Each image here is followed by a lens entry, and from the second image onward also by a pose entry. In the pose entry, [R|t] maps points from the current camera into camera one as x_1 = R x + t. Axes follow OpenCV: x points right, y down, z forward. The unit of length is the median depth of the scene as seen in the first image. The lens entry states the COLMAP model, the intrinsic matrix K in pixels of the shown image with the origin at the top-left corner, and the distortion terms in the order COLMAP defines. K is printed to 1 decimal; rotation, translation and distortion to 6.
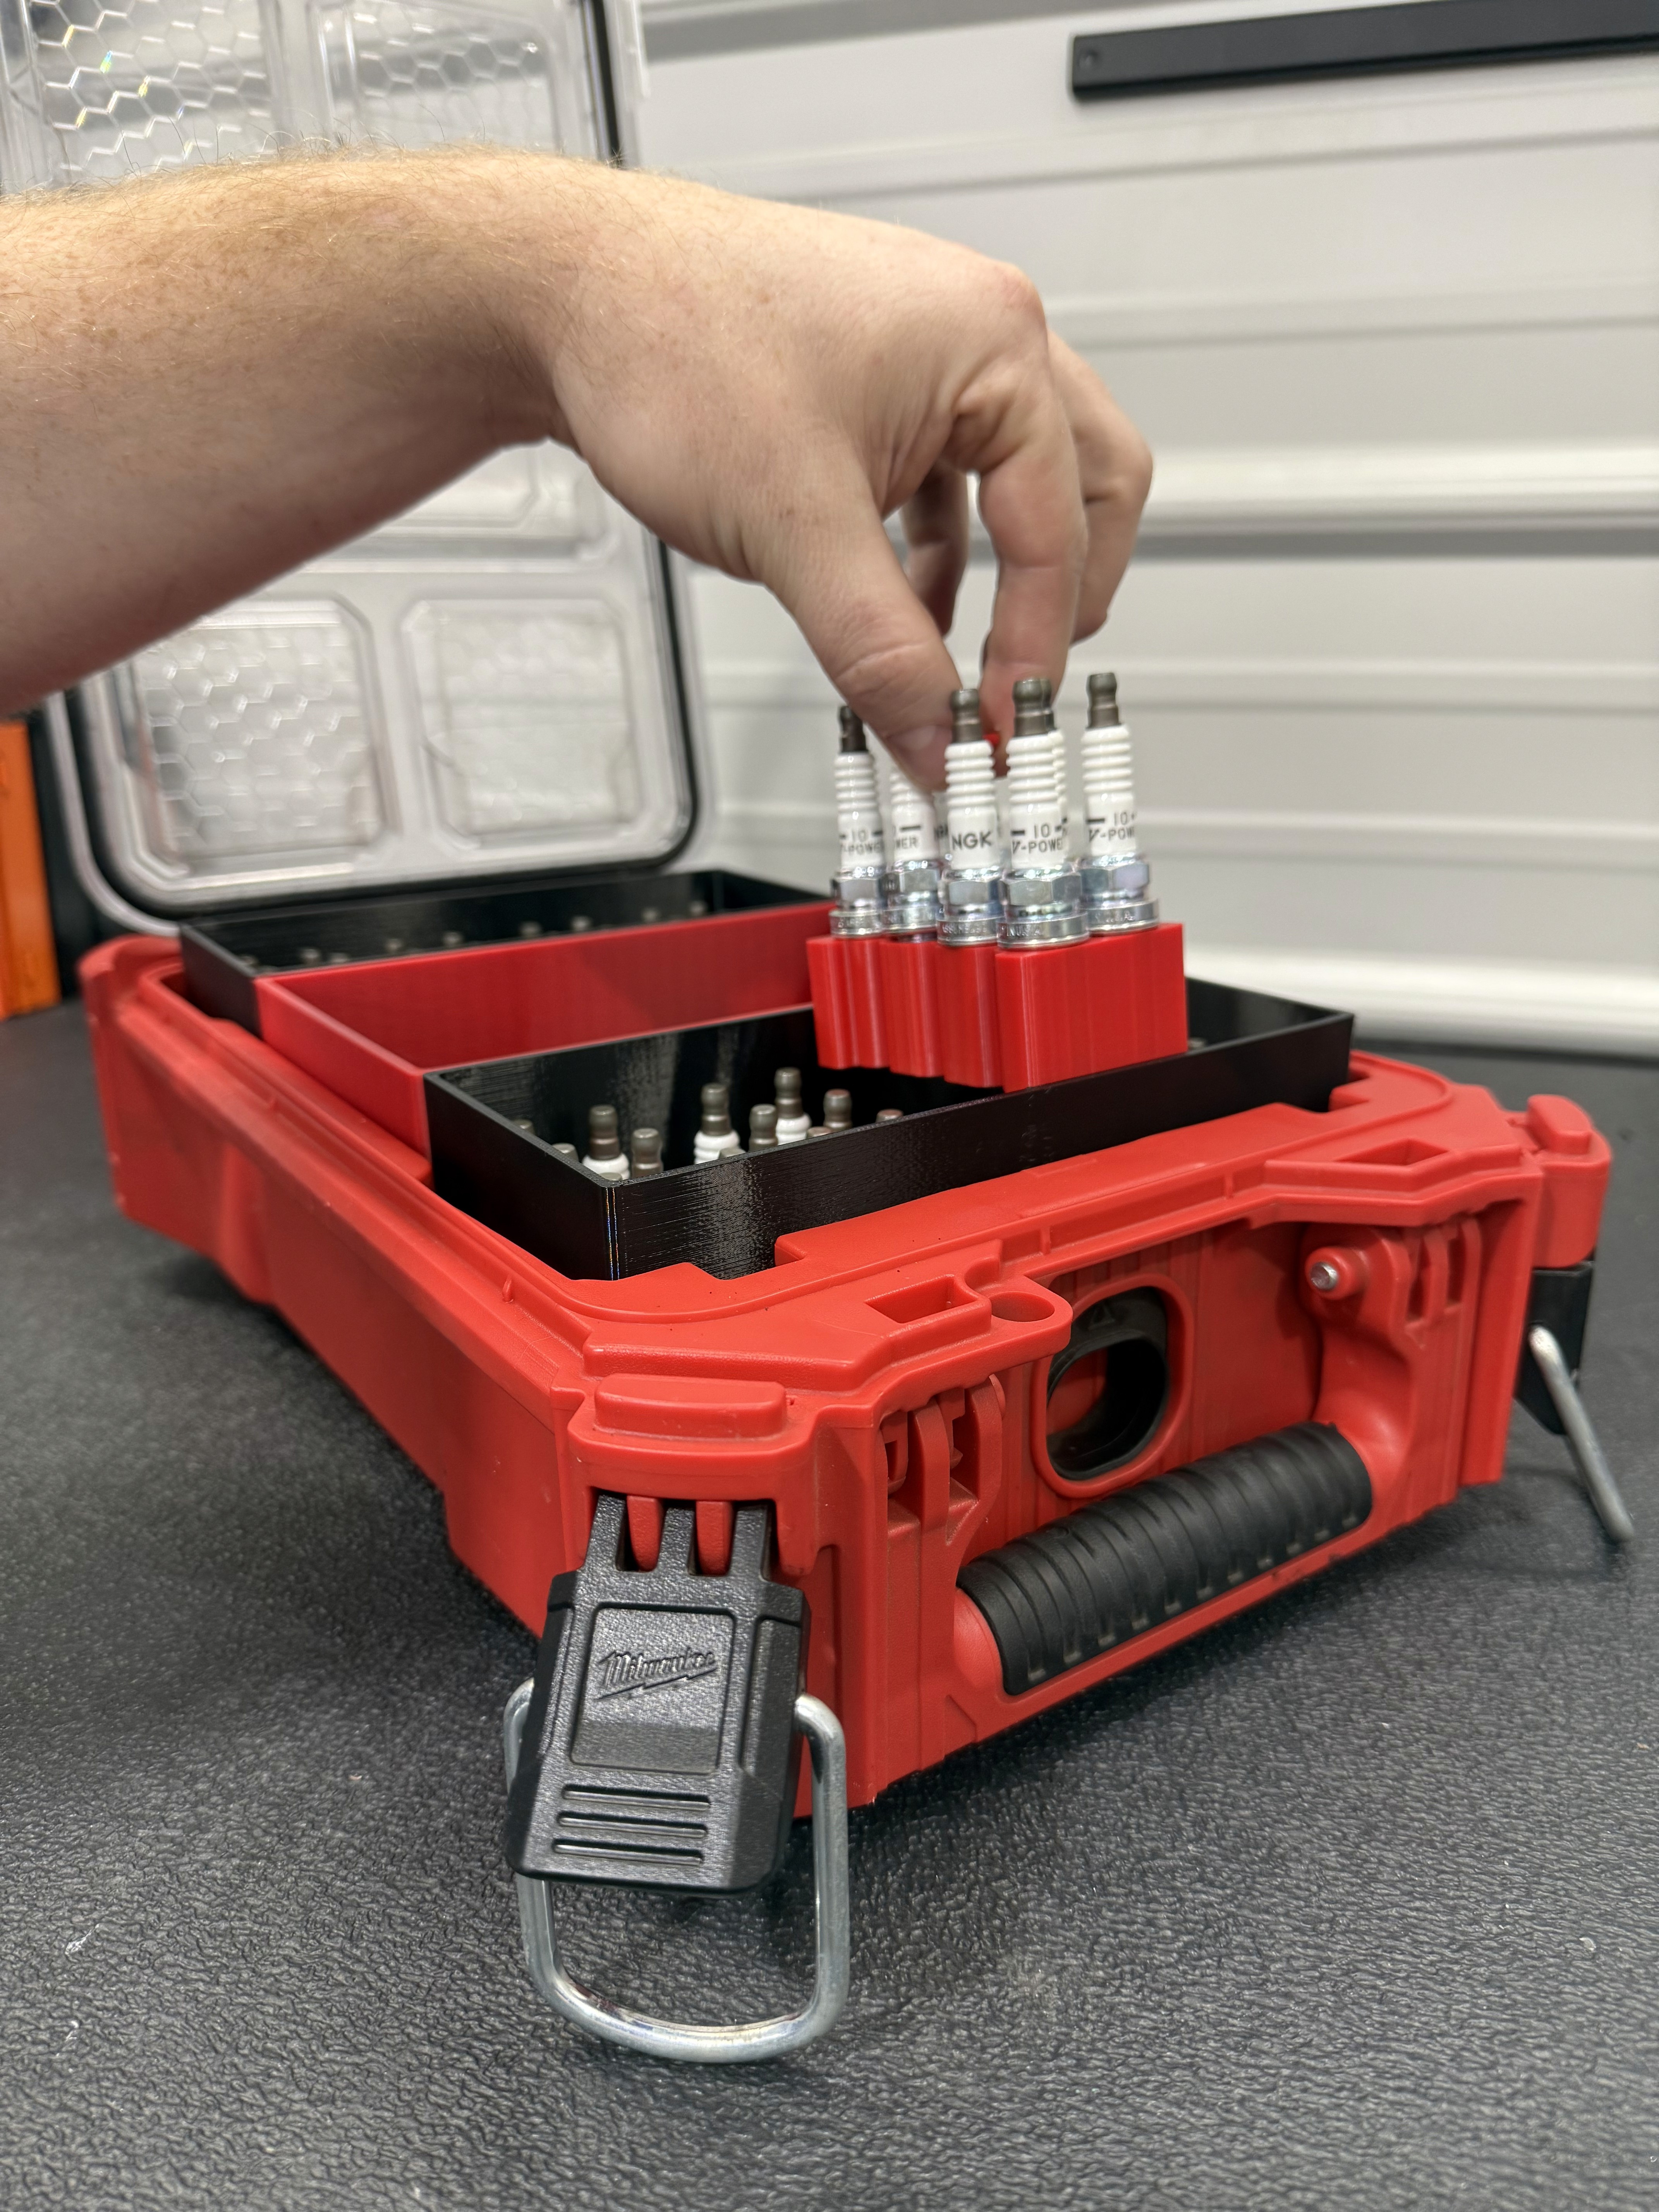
lens RADIAL K [[1631.7, 0, 846.9], [0, 1631.7, 1106.7], [0, 0, 1]] dist [-0.013008, -0.023255]
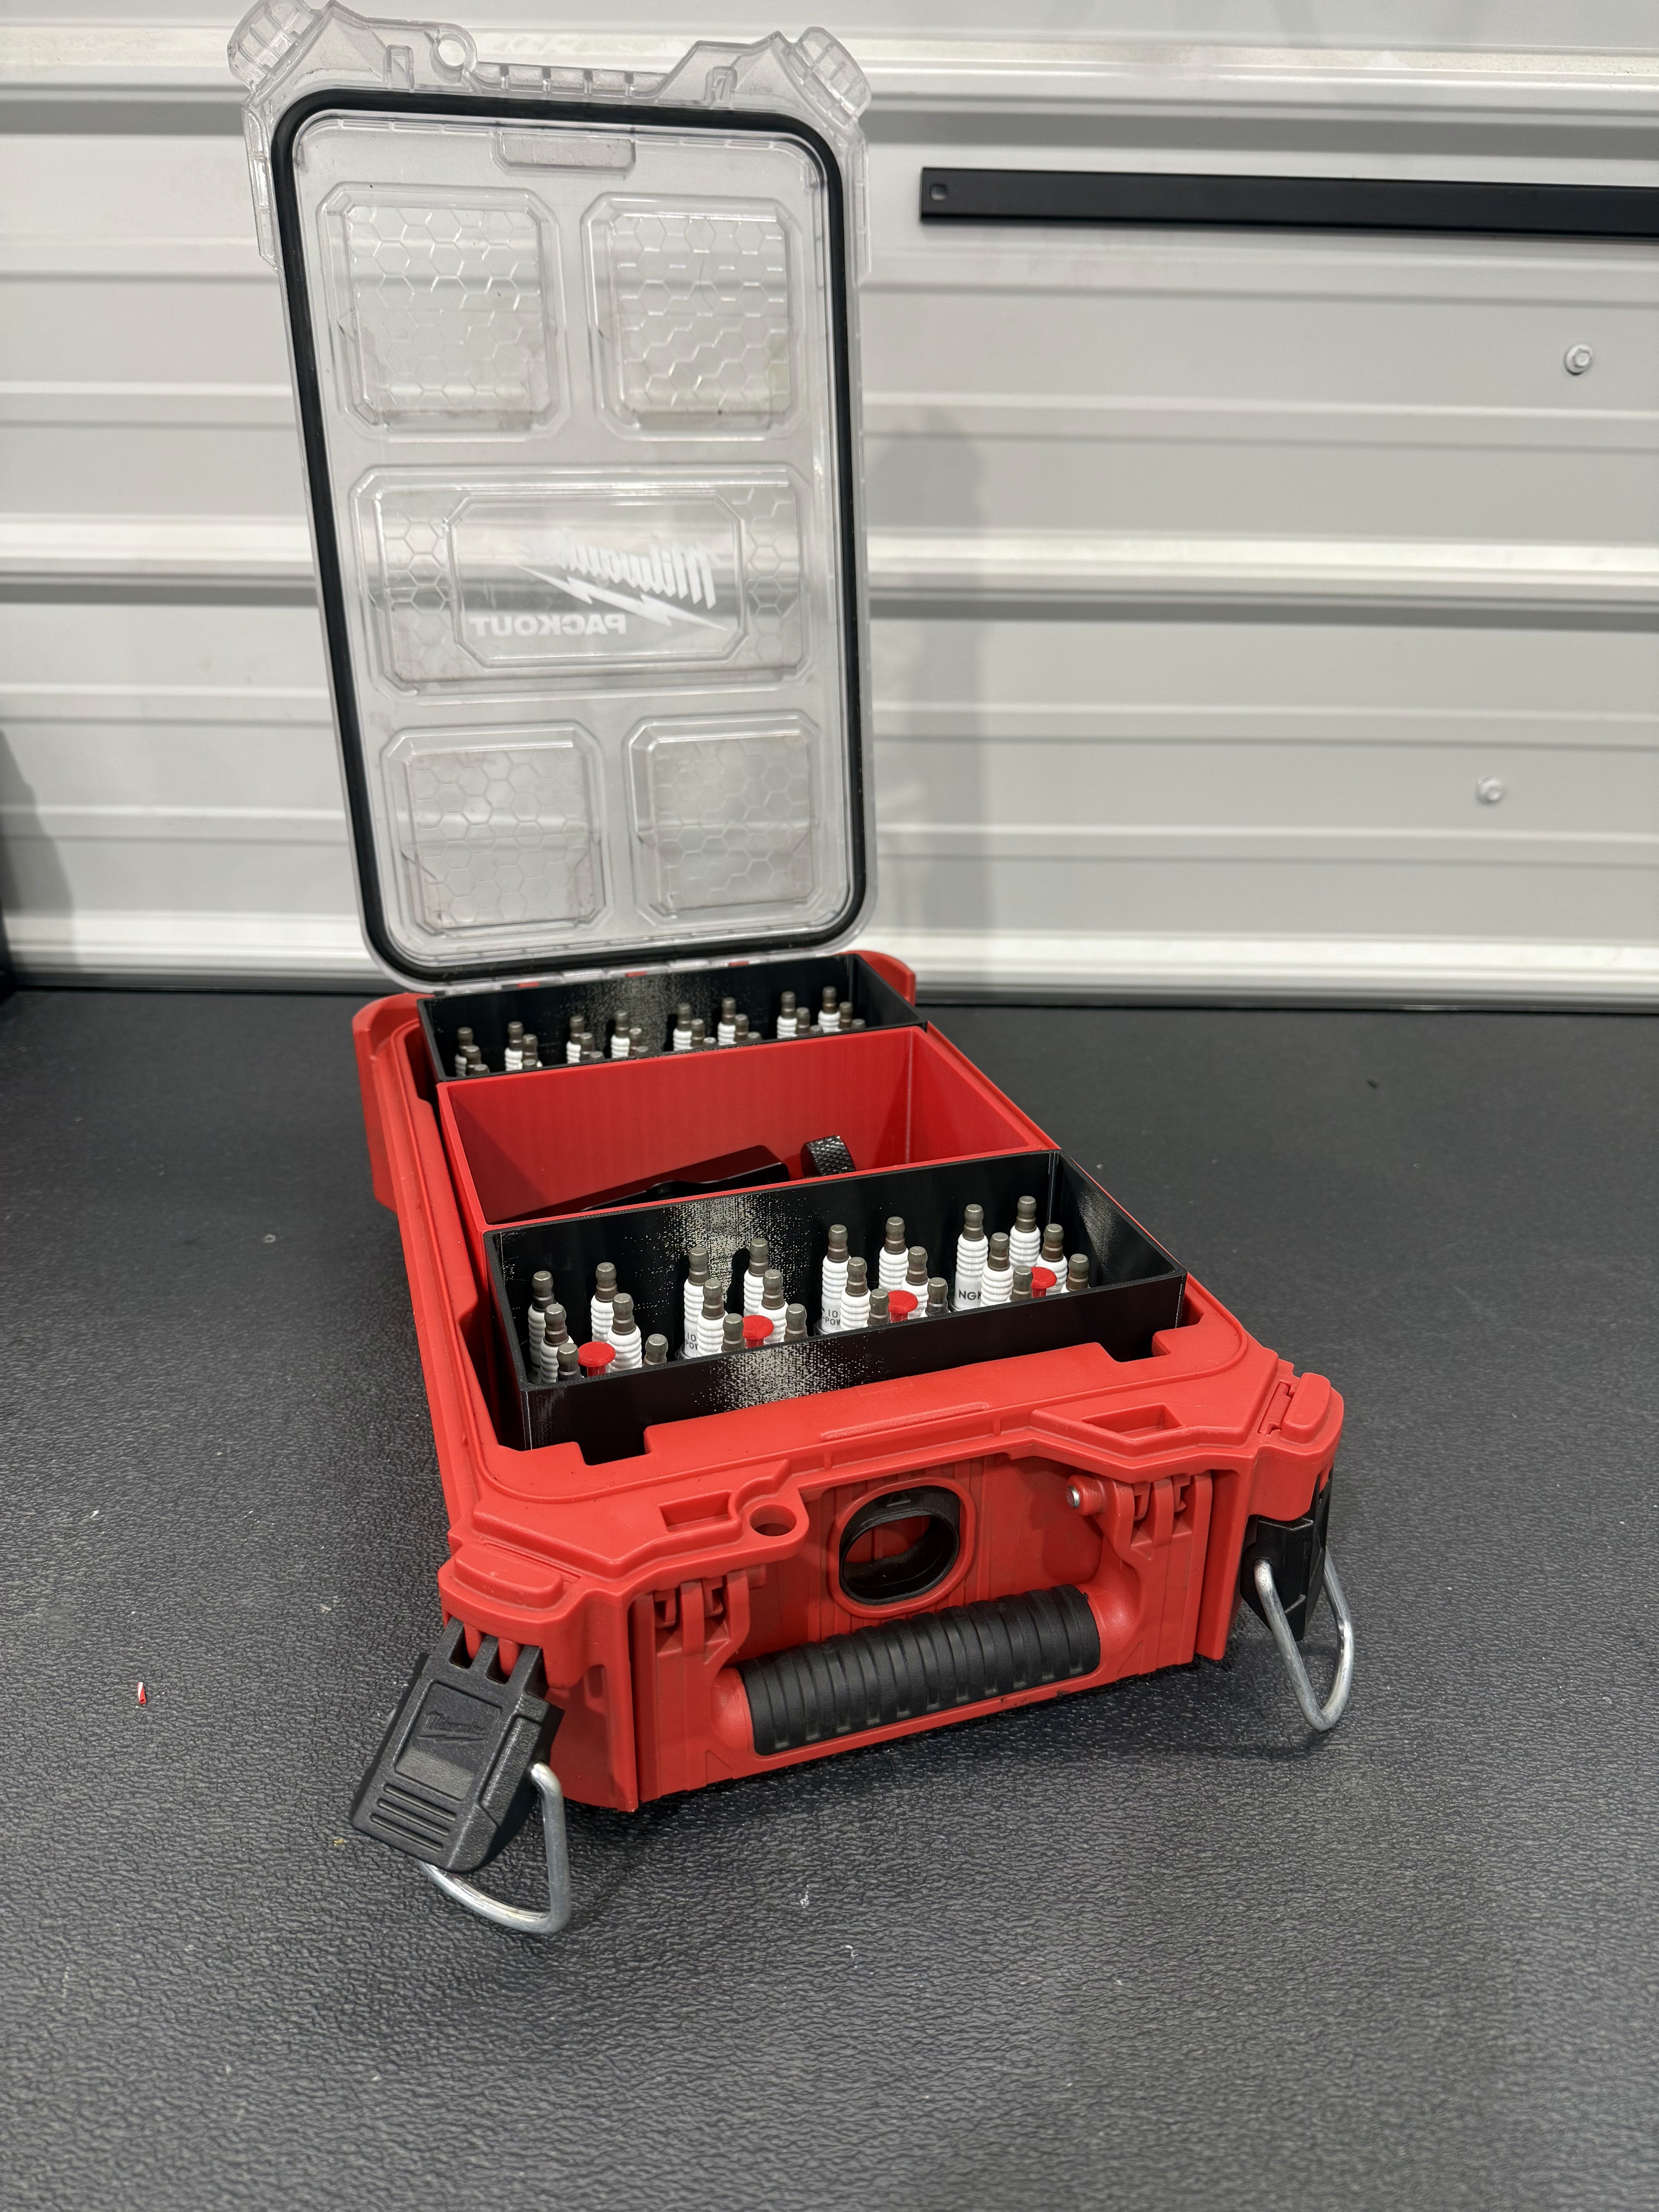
lens RADIAL K [[1631.7, 0, 840.1], [0, 1631.7, 1068.6], [0, 0, 1]] dist [-0.013008, -0.023255]
pose [[0.958638, 0.133347, -0.251460, 0.406654], [-0.103940, 0.986459, 0.126864, -0.399759], [0.264972, -0.095480, 0.959517, -0.305917]]
